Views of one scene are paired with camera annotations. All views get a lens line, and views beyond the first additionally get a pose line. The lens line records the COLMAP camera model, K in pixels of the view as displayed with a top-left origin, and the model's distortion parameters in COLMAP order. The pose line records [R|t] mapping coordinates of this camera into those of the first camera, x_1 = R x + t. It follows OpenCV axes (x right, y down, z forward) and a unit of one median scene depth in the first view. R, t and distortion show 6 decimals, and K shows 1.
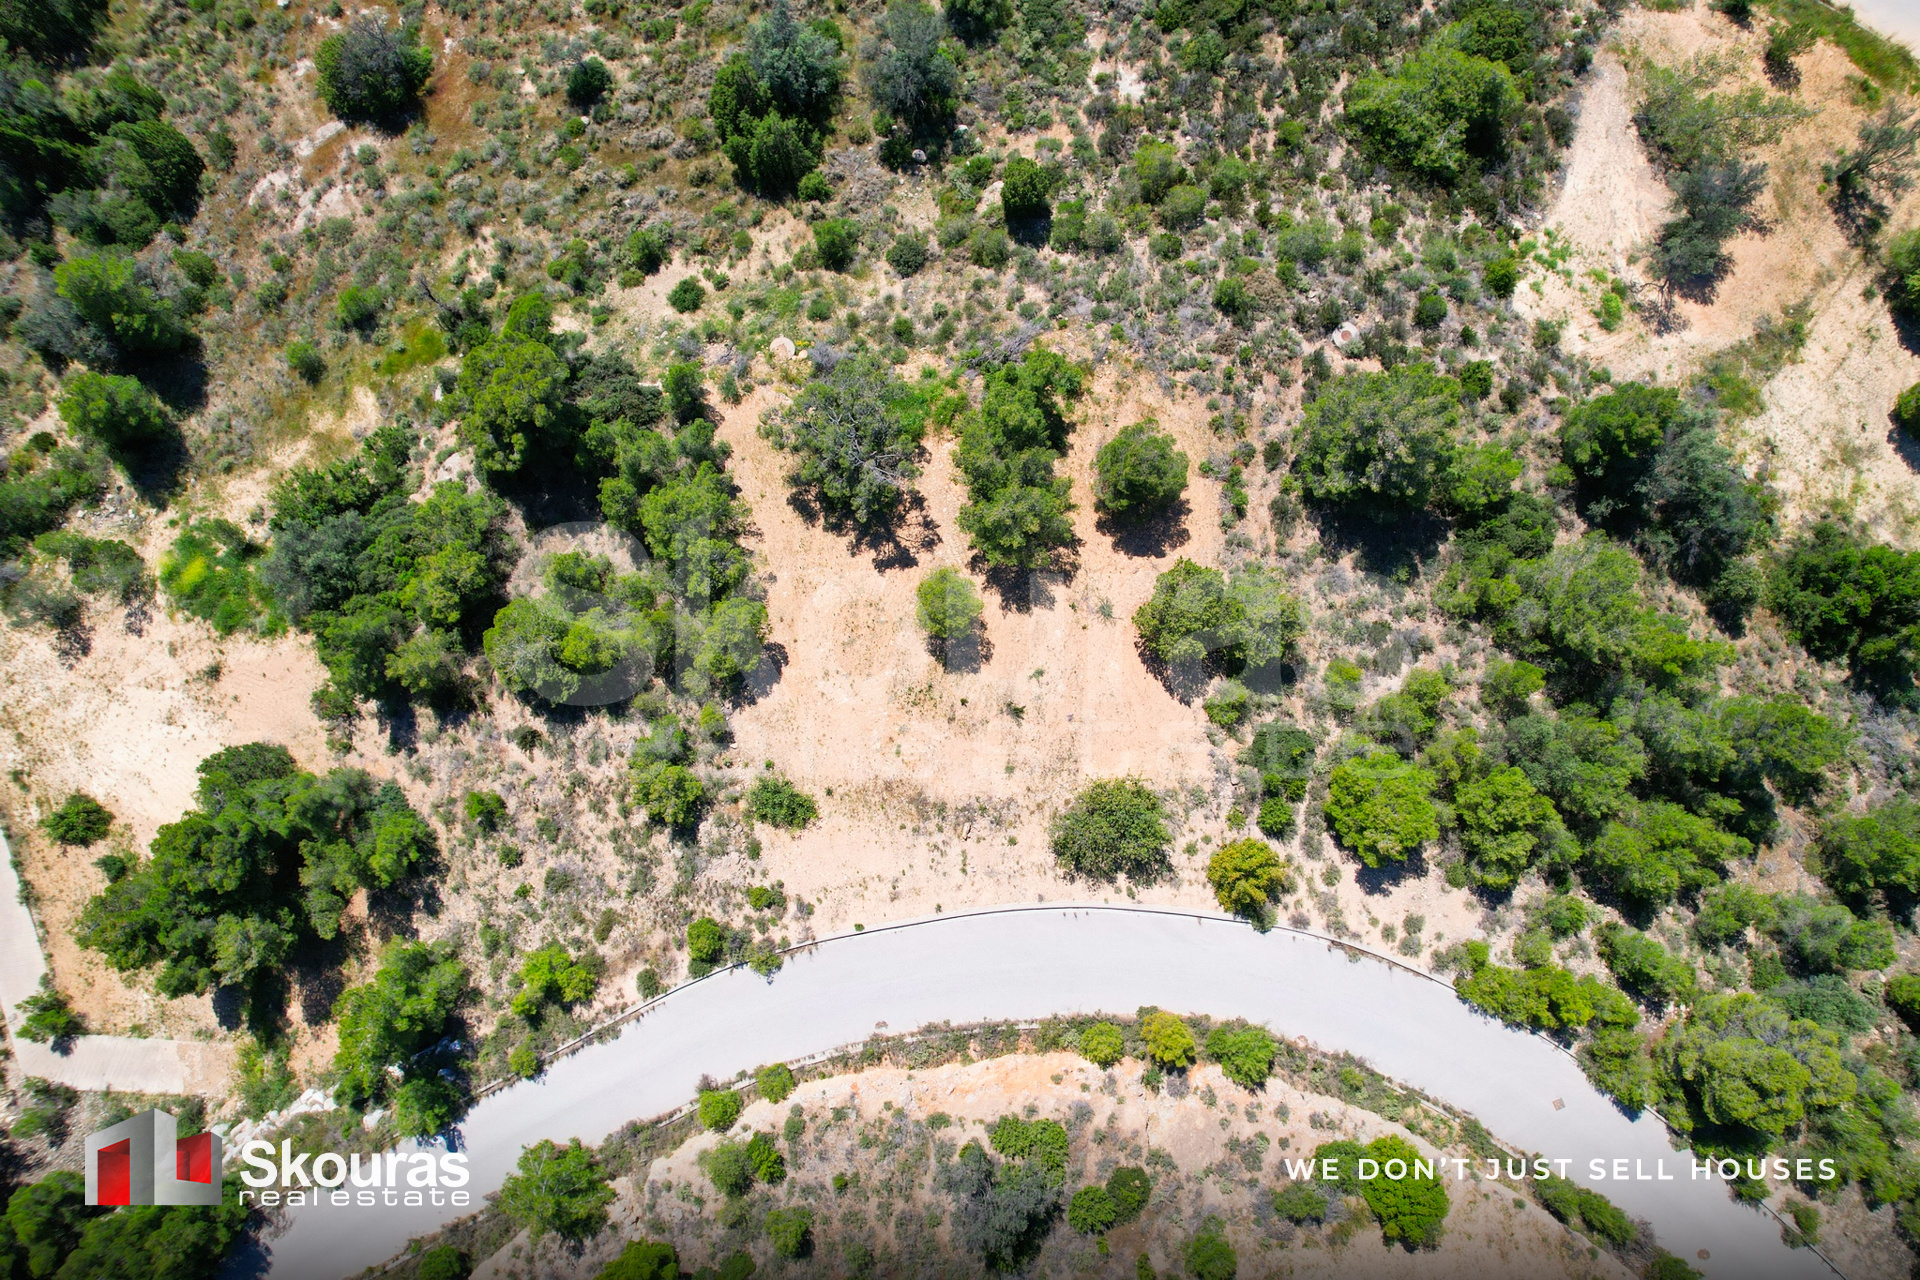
lens RADIAL K [[1196.4, 0, 968.3], [0, 1196.4, 642.8], [0, 0, 1]] dist [-0.064707, 0.042737]
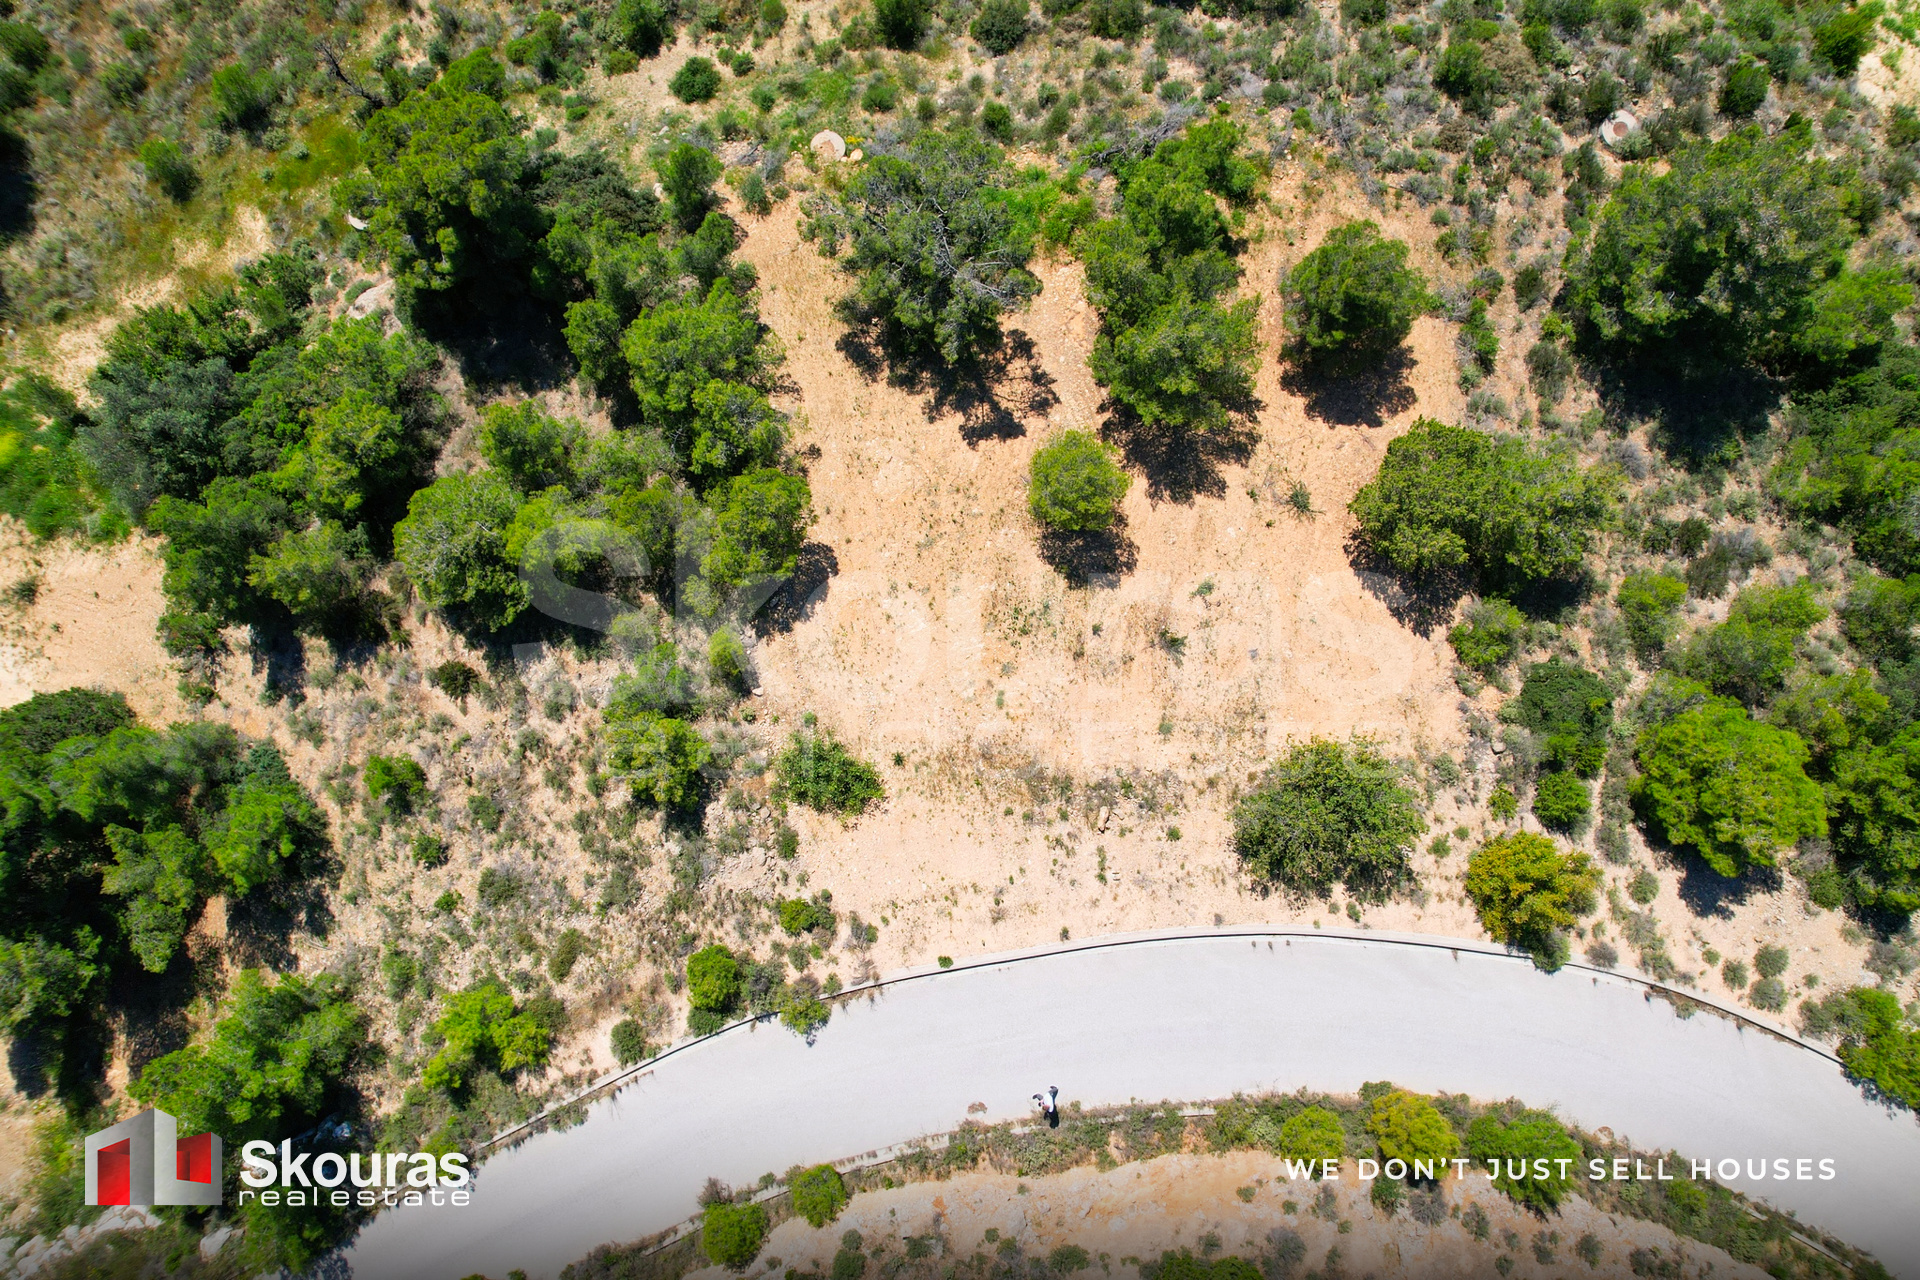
lens RADIAL K [[1195.8, 0, 968.0], [0, 1195.8, 643.6], [0, 0, 1]] dist [-0.083647, 0.073728]
pose [[0.999963, 0.007686, -0.003773, -0.072471], [-0.007692, 0.999969, -0.001478, 0.057734], [0.003761, 0.001507, 0.999992, 0.312959]]
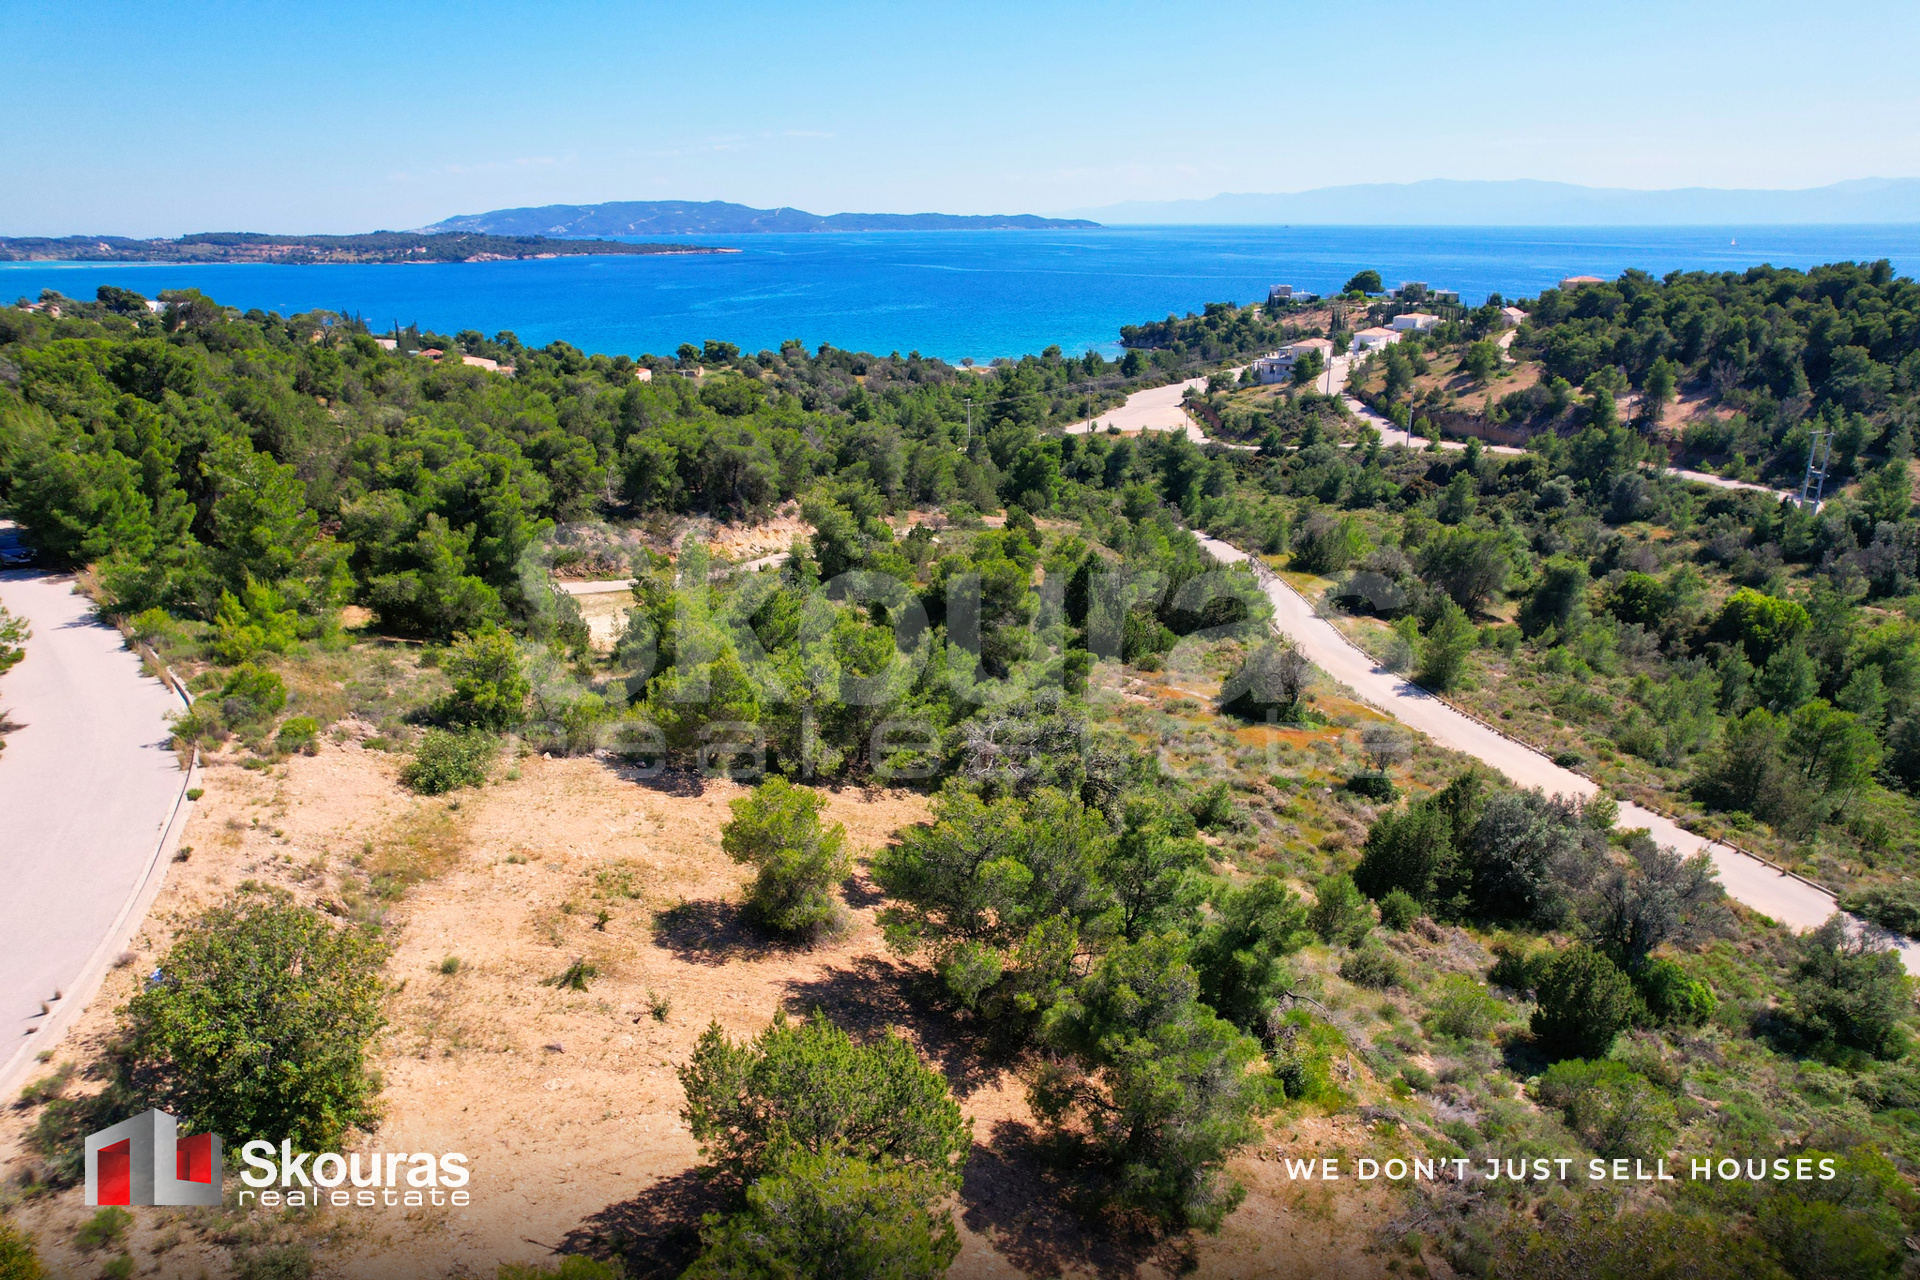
lens RADIAL K [[1221.6, 0, 965.1], [0, 1221.6, 639.4], [0, 0, 1]] dist [-0.065196, 0.048446]
pose [[0.236972, 0.318833, -0.917709, 0.464779], [-0.971455, 0.088414, -0.220133, 0.000844], [0.010953, 0.943678, 0.330683, 0.693760]]
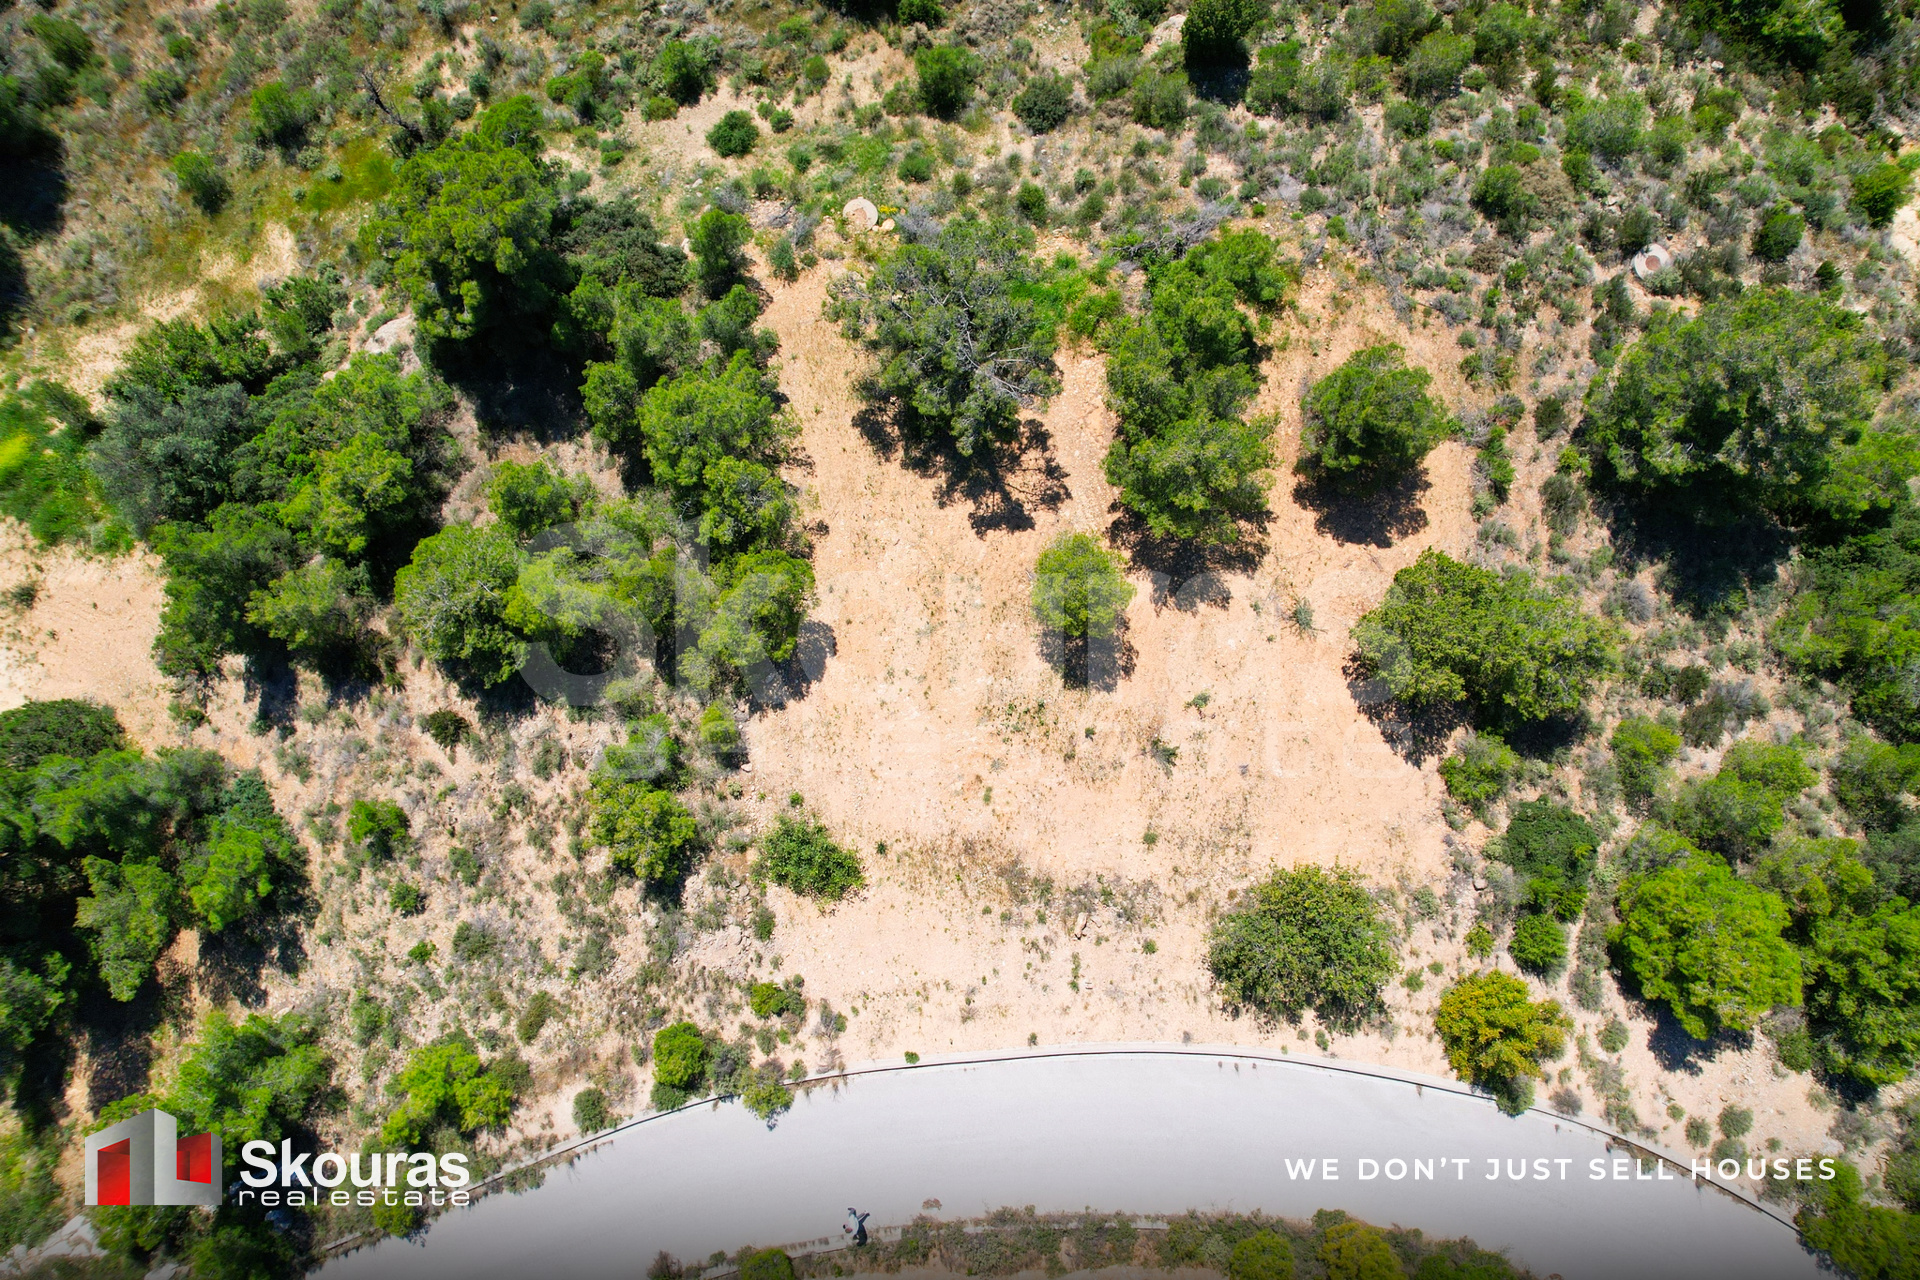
lens RADIAL K [[1195.8, 0, 968.0], [0, 1195.8, 643.6], [0, 0, 1]] dist [-0.083647, 0.073728]
pose [[0.996226, 0.086743, -0.003105, -0.072938], [-0.086746, 0.996230, -0.000635, 0.005349], [0.003038, 0.000902, 0.999995, 0.313507]]
